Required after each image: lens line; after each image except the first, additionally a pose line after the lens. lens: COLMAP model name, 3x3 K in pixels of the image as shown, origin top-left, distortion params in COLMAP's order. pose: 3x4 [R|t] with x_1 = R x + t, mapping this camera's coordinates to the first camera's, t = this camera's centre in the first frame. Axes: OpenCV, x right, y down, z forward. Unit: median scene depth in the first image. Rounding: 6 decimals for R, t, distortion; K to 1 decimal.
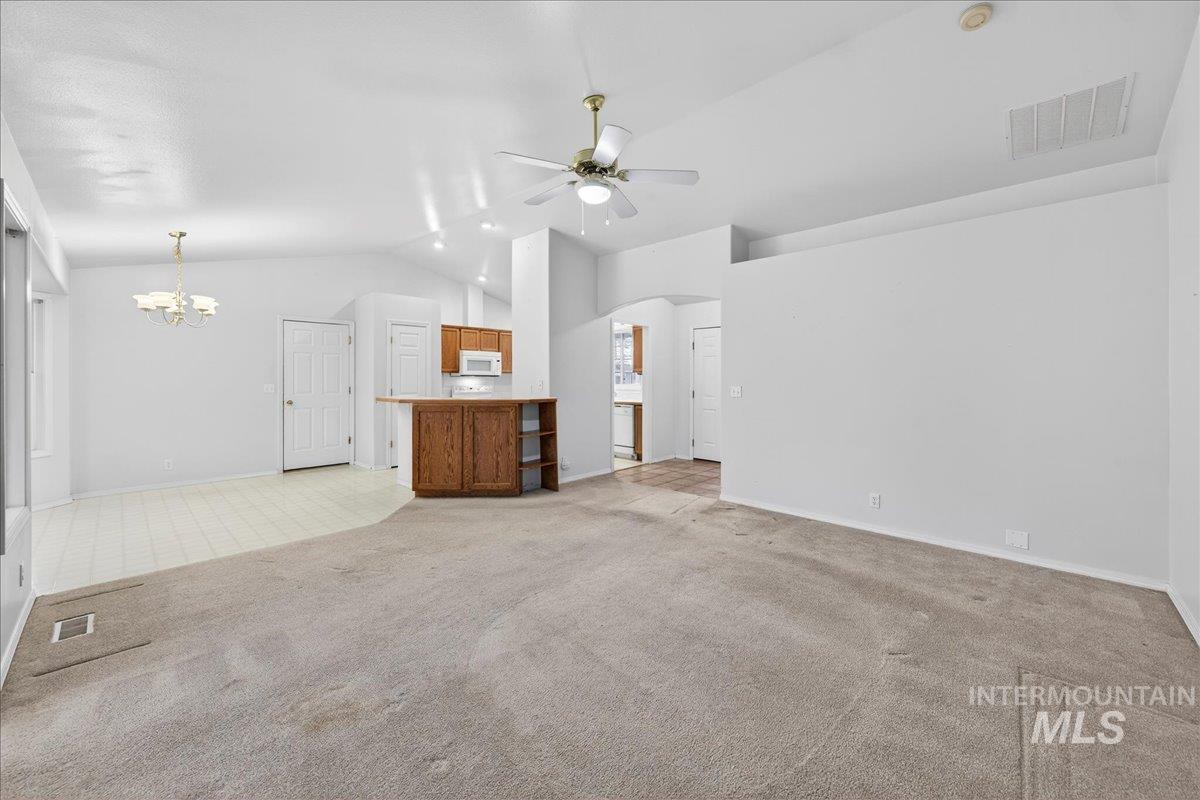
lens RADIAL K [[455.3, 0, 602.8], [0, 455.3, 389.5], [0, 0, 1]] dist [0.010240, -0.004408]
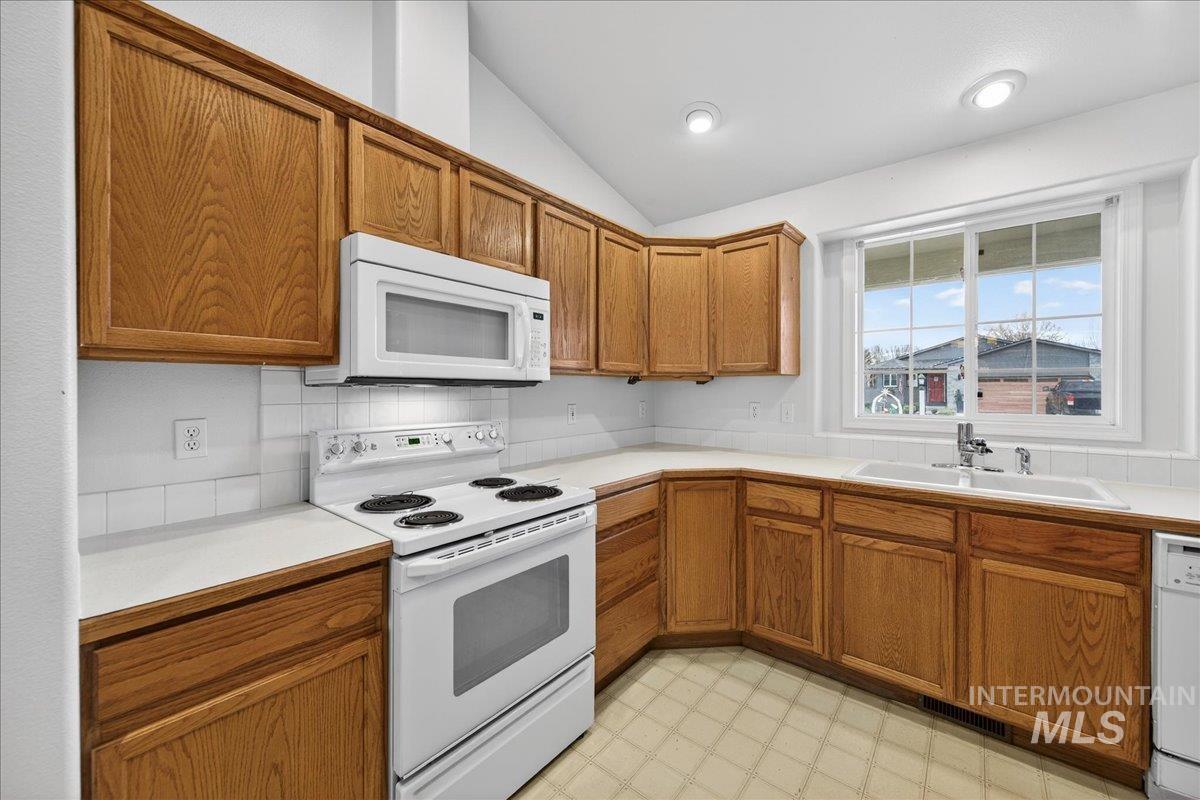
lens RADIAL K [[455.3, 0, 602.8], [0, 455.3, 389.5], [0, 0, 1]] dist [0.010240, -0.004408]
pose [[0.997555, -0.004303, 0.069749, -0.221065], [0.005944, 0.999710, -0.023337, -0.021836], [-0.069628, 0.023695, 0.997292, 0.801953]]
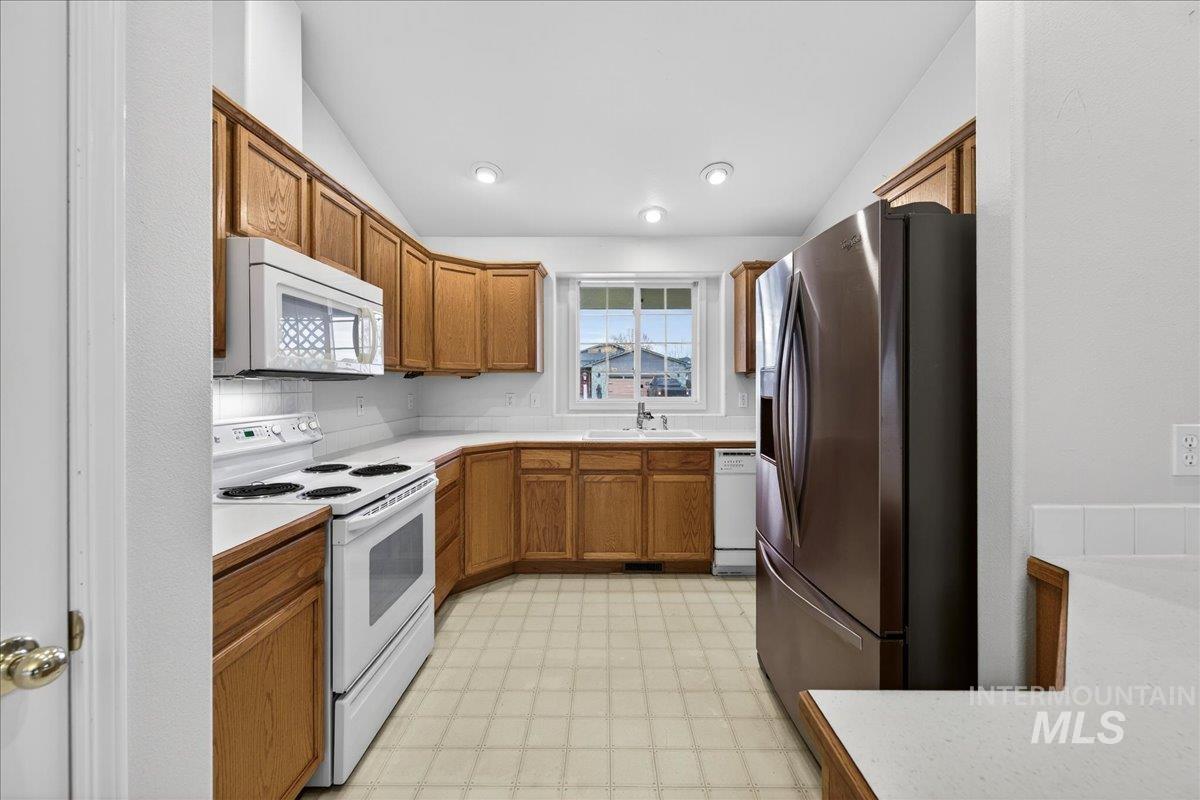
lens RADIAL K [[448.8, 0, 606.8], [0, 448.8, 385.1], [0, 0, 1]] dist [-0.000232, -0.000003]
pose [[0.730367, -0.006721, 0.683022, -0.319104], [0.020575, 0.999714, -0.012164, -0.019901], [-0.682745, 0.022937, 0.730297, 0.750651]]
